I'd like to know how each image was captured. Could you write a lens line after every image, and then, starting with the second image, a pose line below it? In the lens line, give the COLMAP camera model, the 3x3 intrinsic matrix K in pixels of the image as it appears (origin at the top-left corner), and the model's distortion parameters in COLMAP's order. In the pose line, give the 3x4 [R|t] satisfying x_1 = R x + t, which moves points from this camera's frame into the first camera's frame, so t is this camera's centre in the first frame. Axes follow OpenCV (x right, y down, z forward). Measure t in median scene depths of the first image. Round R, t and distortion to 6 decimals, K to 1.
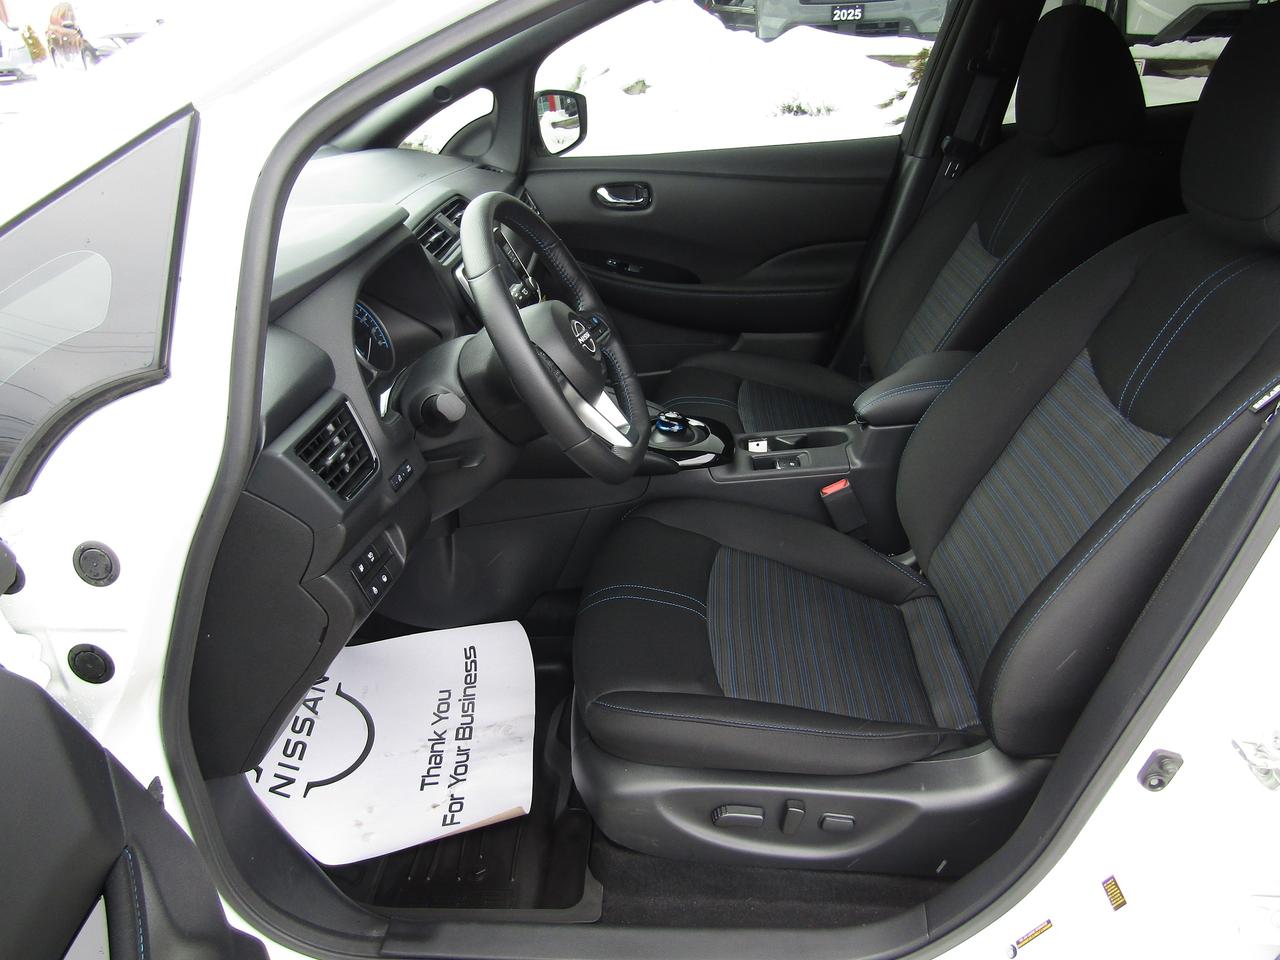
lens RADIAL K [[906.3, 0, 631.5], [0, 906.3, 479.2], [0, 0, 1]] dist [-0.001085, 0.001976]
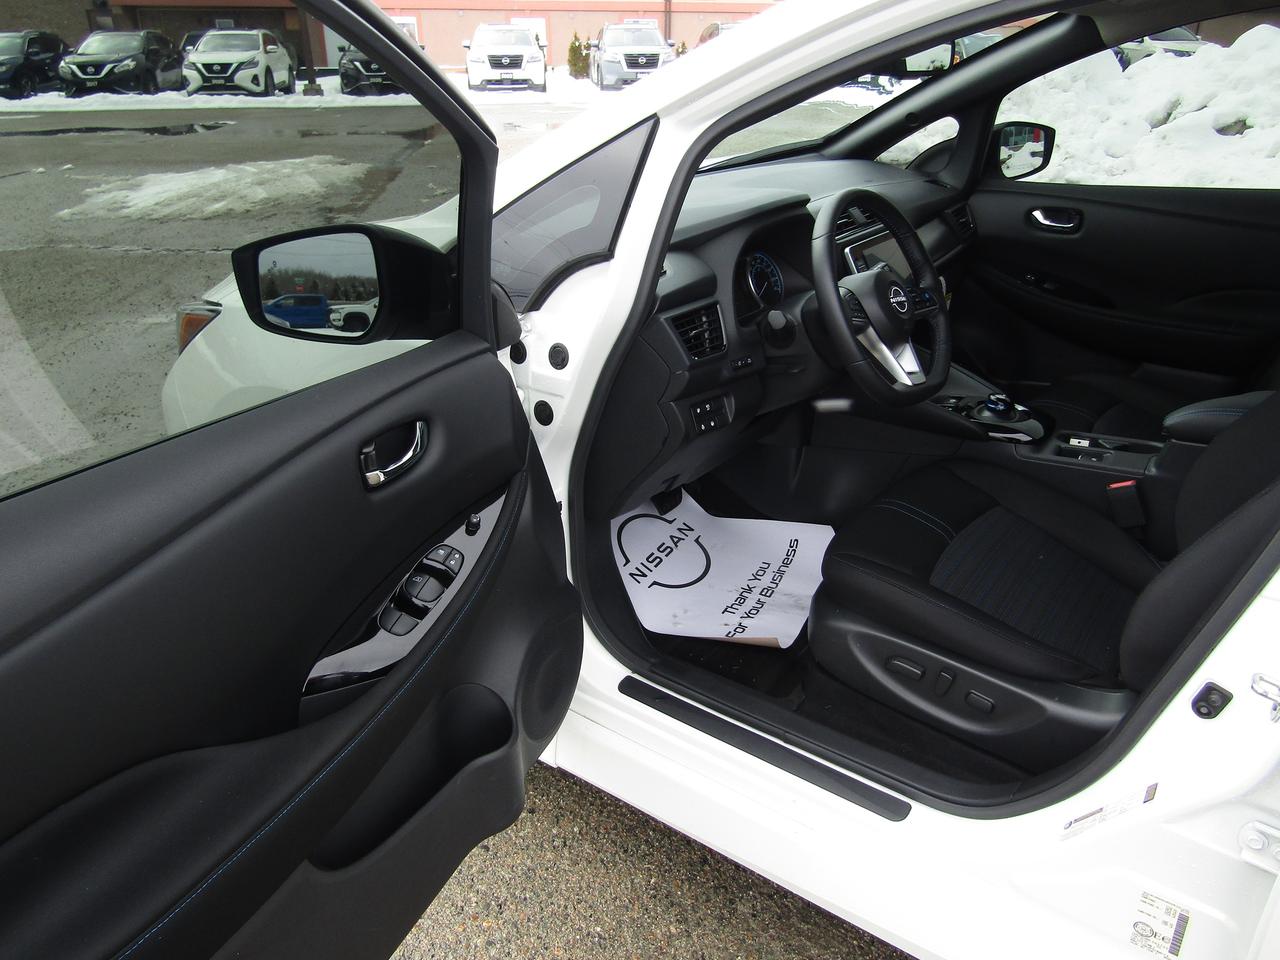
lens RADIAL K [[906.3, 0, 642.0], [0, 906.3, 480.7], [0, 0, 1]] dist [-0.001085, 0.001976]
pose [[0.834621, 0.258187, -0.486566, 0.283564], [-0.266811, 0.962293, 0.052952, 0.107561], [0.481891, 0.085626, 0.872037, -0.278613]]
